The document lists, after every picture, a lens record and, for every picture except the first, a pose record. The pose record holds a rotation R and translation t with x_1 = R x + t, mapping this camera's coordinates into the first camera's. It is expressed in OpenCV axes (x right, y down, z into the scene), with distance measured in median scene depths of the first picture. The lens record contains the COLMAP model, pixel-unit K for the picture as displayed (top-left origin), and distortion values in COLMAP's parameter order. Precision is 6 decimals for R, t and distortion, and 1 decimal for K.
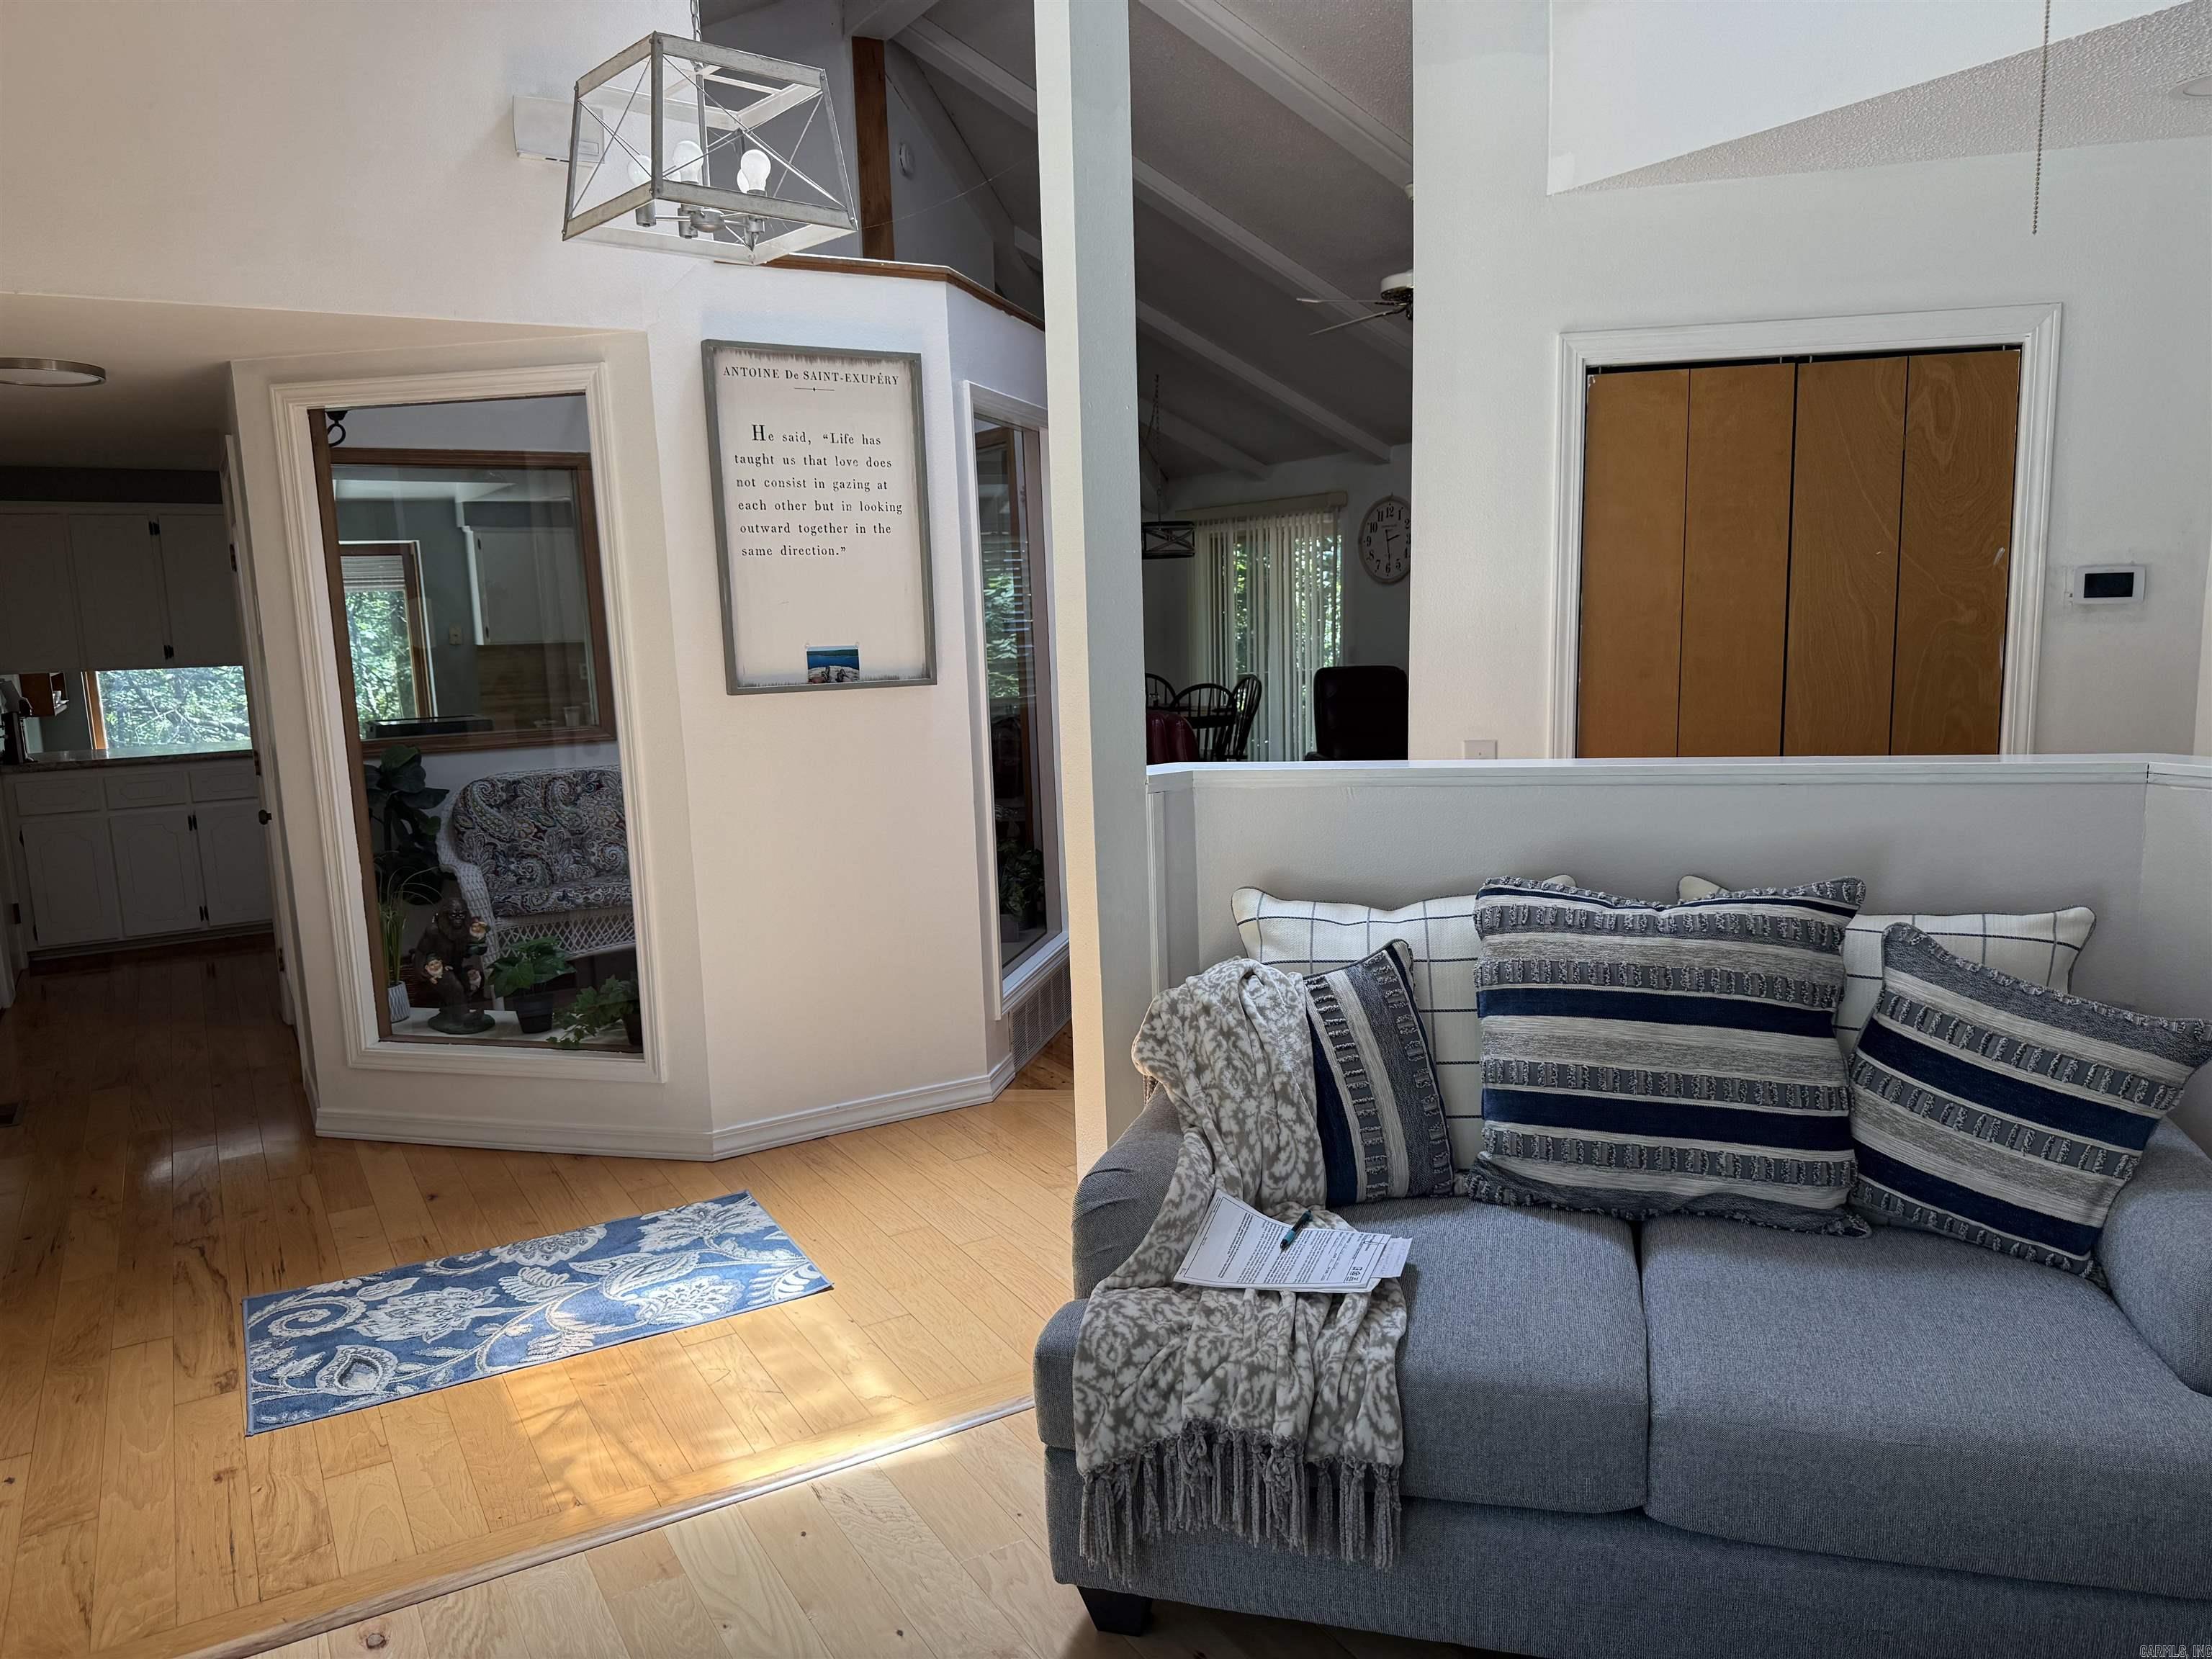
lens RADIAL K [[1560.3, 0, 1105.8], [0, 1560.3, 836.0], [0, 0, 1]] dist [0.017811, -0.030080]
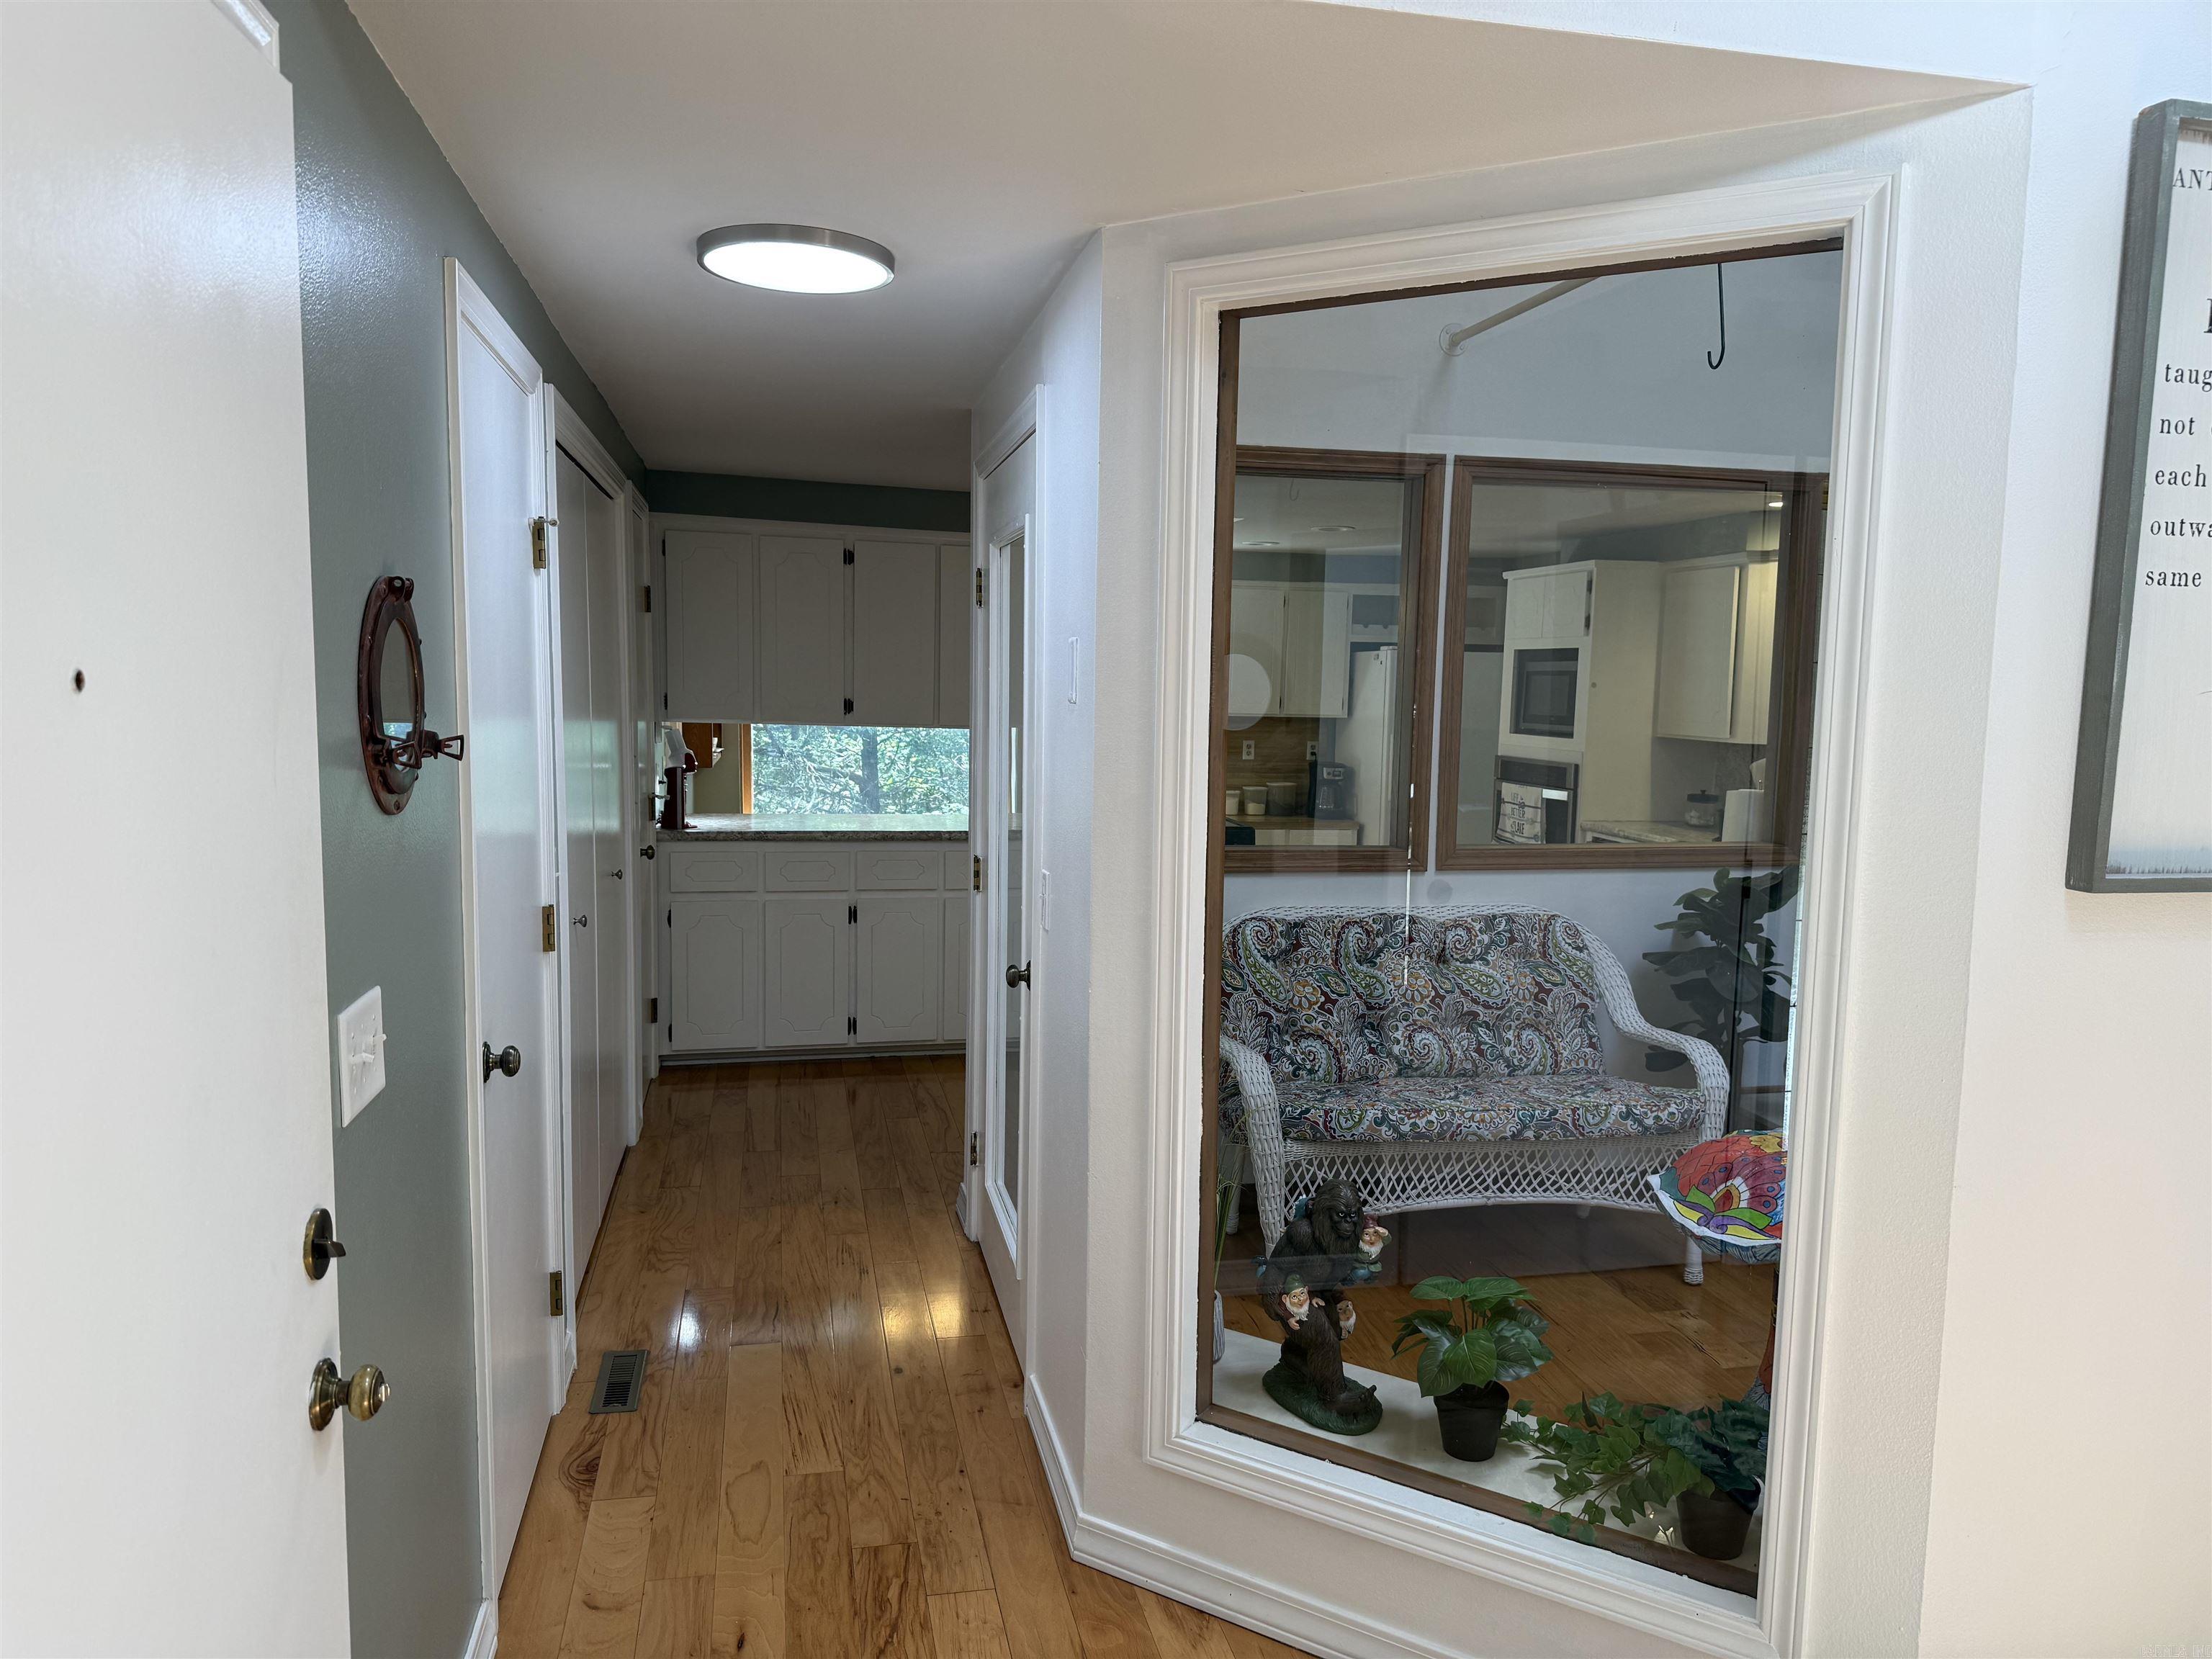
lens RADIAL K [[1560.3, 0, 1121.7], [0, 1560.3, 837.1], [0, 0, 1]] dist [0.017811, -0.030080]
pose [[0.947017, 0.085849, -0.309496, -0.243367], [-0.101717, 0.994181, -0.035470, -0.040764], [0.304650, 0.065072, 0.950239, 0.321947]]
